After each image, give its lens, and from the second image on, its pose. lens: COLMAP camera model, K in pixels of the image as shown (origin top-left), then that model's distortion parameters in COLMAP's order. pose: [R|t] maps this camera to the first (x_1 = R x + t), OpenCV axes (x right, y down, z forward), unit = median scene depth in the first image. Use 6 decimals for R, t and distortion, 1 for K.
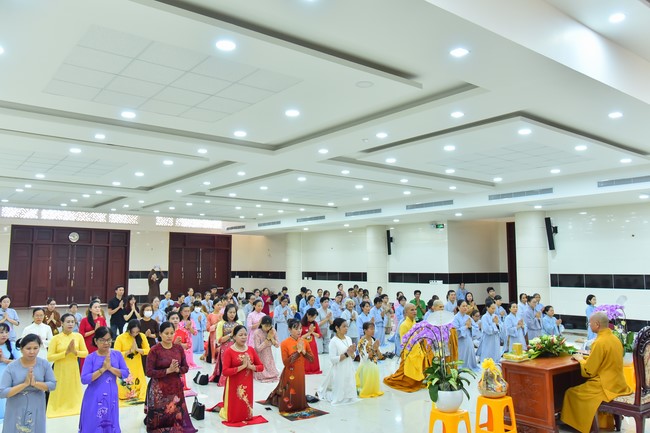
lens RADIAL K [[519.3, 0, 327.0], [0, 519.3, 208.2], [0, 0, 1]] dist [-0.074715, 0.086567]
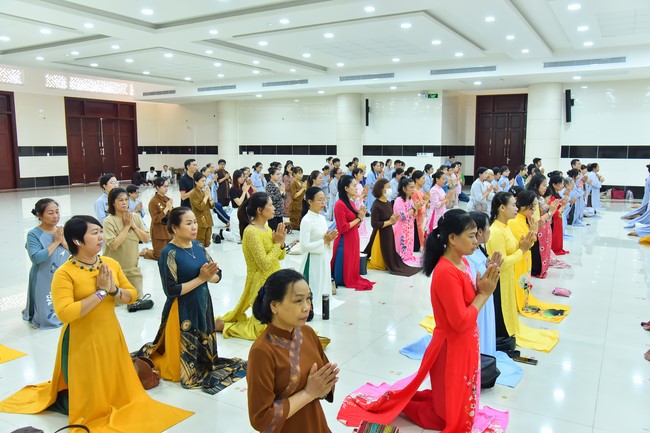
lens RADIAL K [[519.3, 0, 327.0], [0, 519.3, 208.2], [0, 0, 1]] dist [-0.074715, 0.086567]
pose [[0.934187, -0.043592, 0.354109, -0.277119], [-0.039546, 0.973741, 0.224199, 0.027835], [-0.354584, -0.223448, 0.907932, 0.149163]]
